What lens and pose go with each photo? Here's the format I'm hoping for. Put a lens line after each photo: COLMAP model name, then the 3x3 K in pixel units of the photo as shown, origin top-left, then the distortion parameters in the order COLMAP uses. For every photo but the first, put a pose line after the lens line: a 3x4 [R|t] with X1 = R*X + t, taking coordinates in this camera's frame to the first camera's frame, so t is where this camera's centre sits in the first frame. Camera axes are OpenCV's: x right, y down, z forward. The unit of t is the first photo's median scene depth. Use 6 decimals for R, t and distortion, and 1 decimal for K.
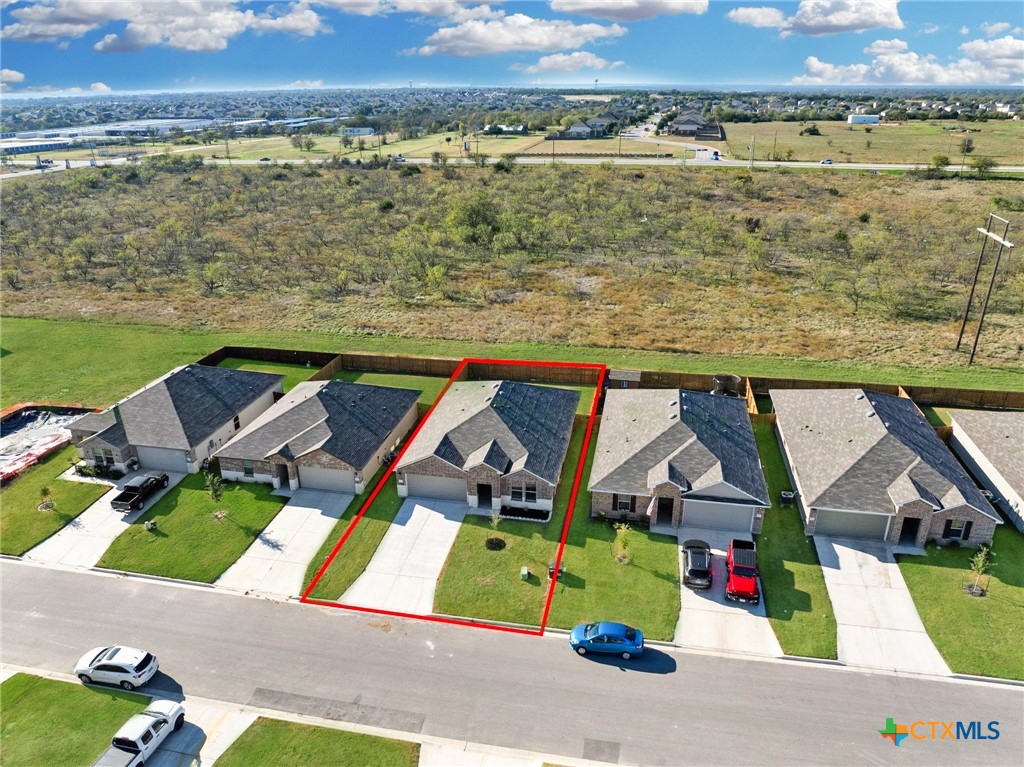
lens RADIAL K [[722.1, 0, 519.7], [0, 722.1, 384.5], [0, 0, 1]] dist [-0.034993, 0.001960]
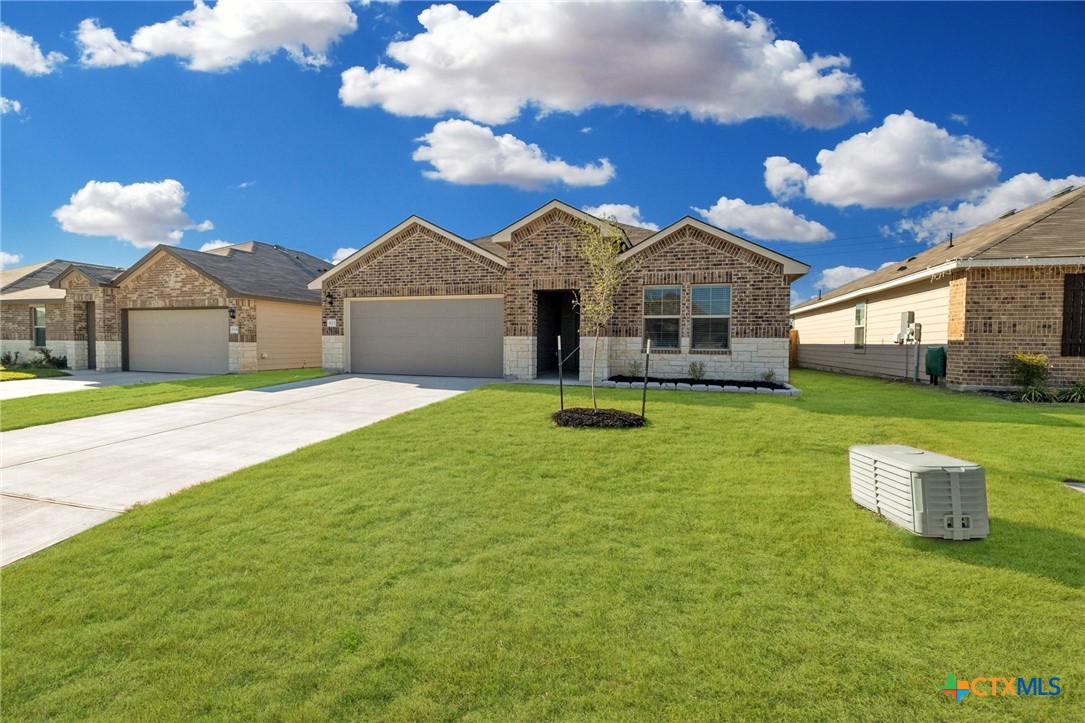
lens RADIAL K [[485.0, 0, 527.9], [0, 485.0, 348.0], [0, 0, 1]] dist [-0.005412, -0.000215]
pose [[0.992997, 0.012185, -0.117510, -0.034486], [-0.054612, 0.929359, -0.365116, 0.226620], [0.104760, 0.368977, 0.923516, 0.768093]]
